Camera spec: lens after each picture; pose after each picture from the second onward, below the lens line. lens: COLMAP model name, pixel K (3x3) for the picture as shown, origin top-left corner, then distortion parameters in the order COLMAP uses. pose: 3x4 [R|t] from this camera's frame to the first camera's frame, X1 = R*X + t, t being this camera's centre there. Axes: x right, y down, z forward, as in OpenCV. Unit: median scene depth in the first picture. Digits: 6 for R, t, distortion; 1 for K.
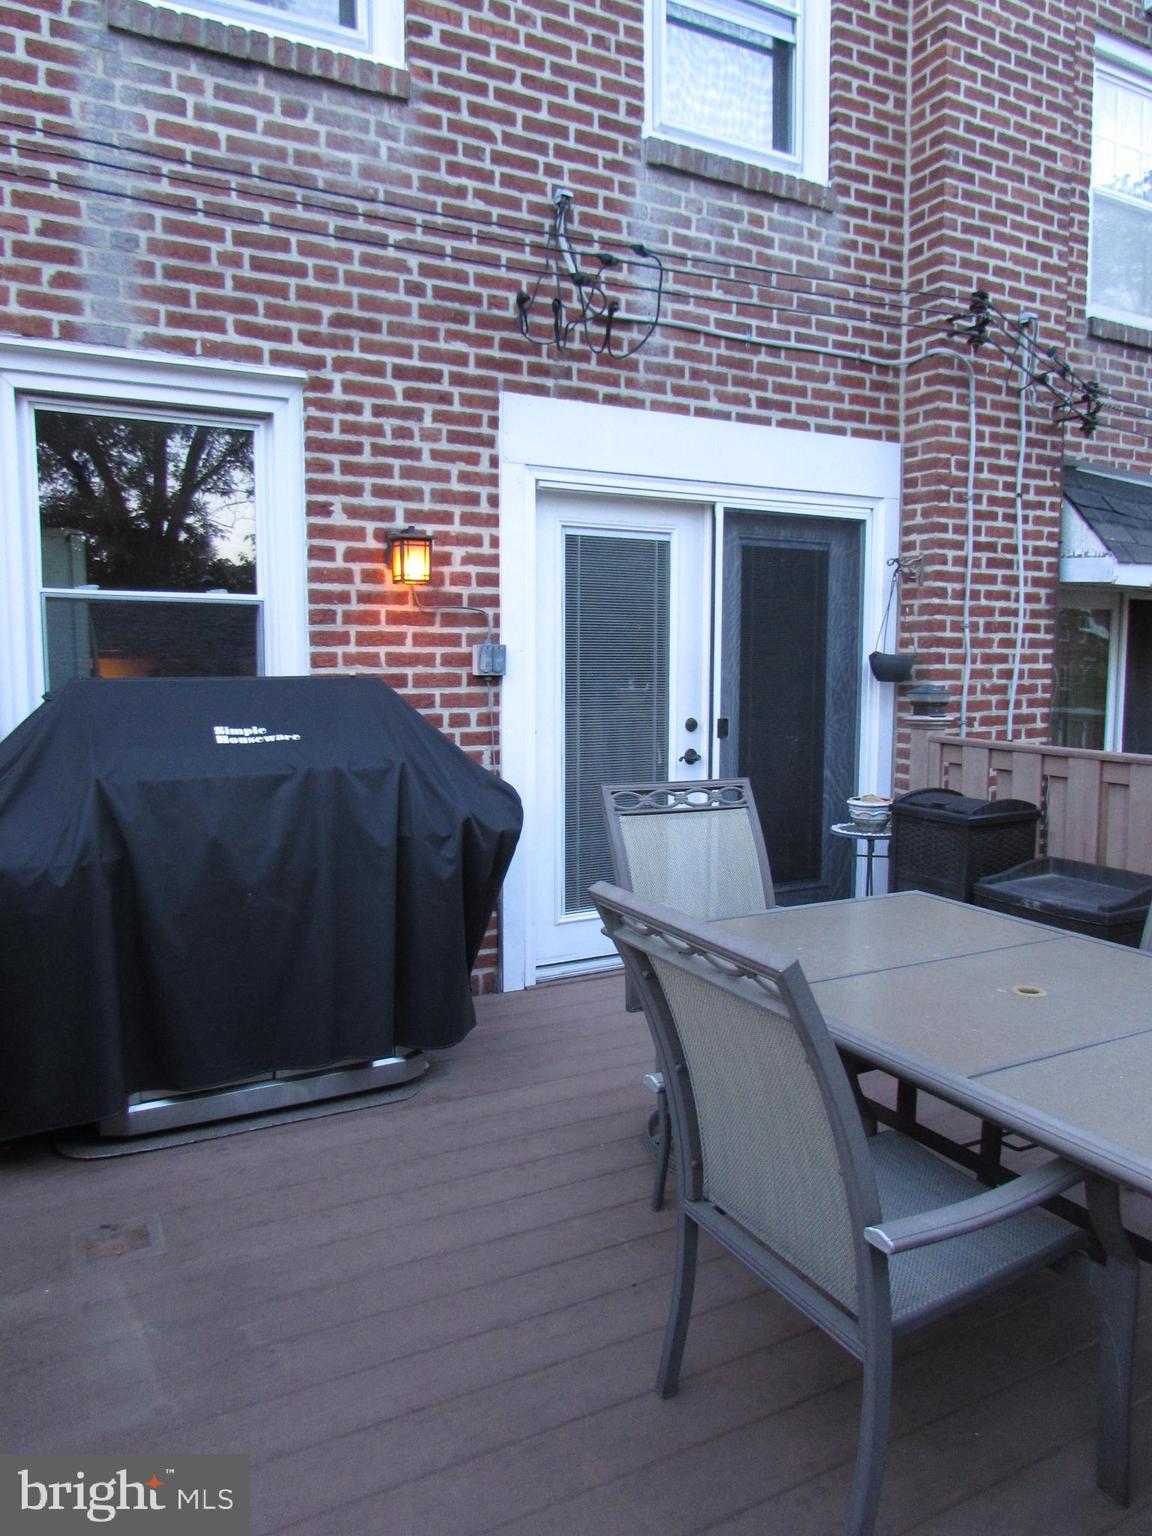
lens RADIAL K [[1087.2, 0, 579.2], [0, 1087.2, 764.0], [0, 0, 1]] dist [-0.032055, 0.019748]
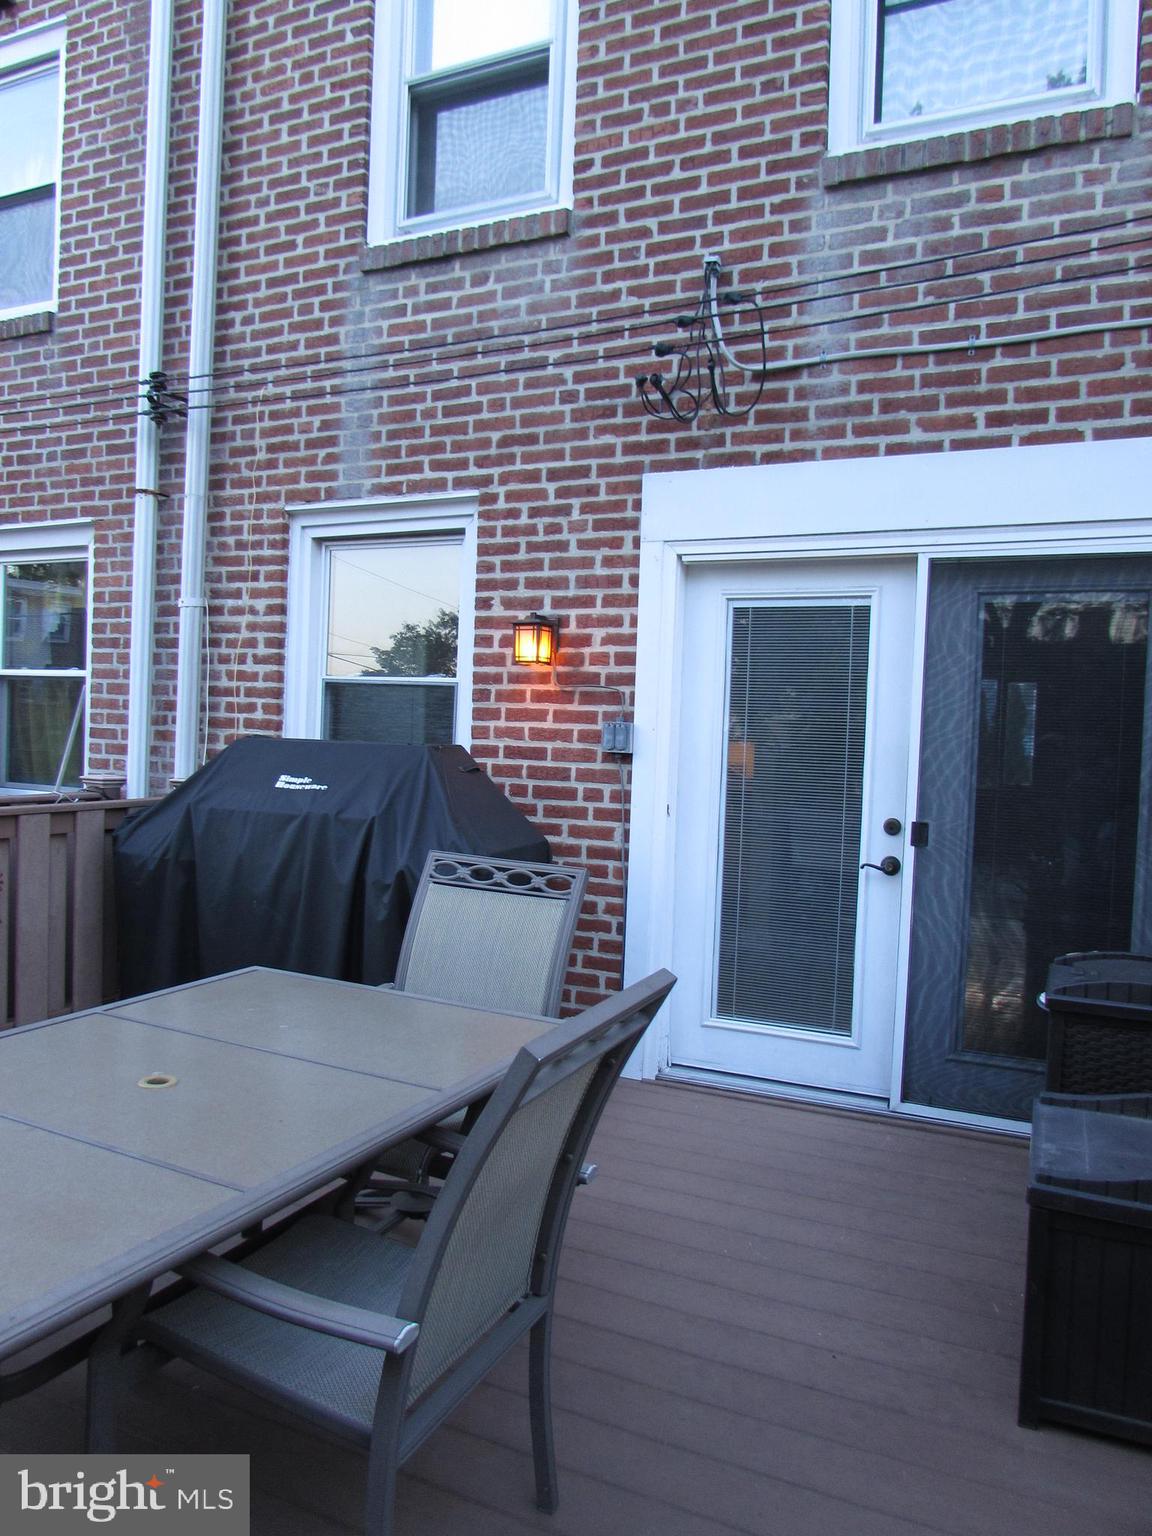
lens RADIAL K [[1085.7, 0, 573.5], [0, 1085.7, 773.0], [0, 0, 1]] dist [-0.030899, 0.014453]
pose [[0.588242, 0.046966, -0.807320, 0.718293], [-0.114358, 0.993111, -0.025550, -0.033253], [0.800558, 0.107353, 0.589561, 0.382180]]
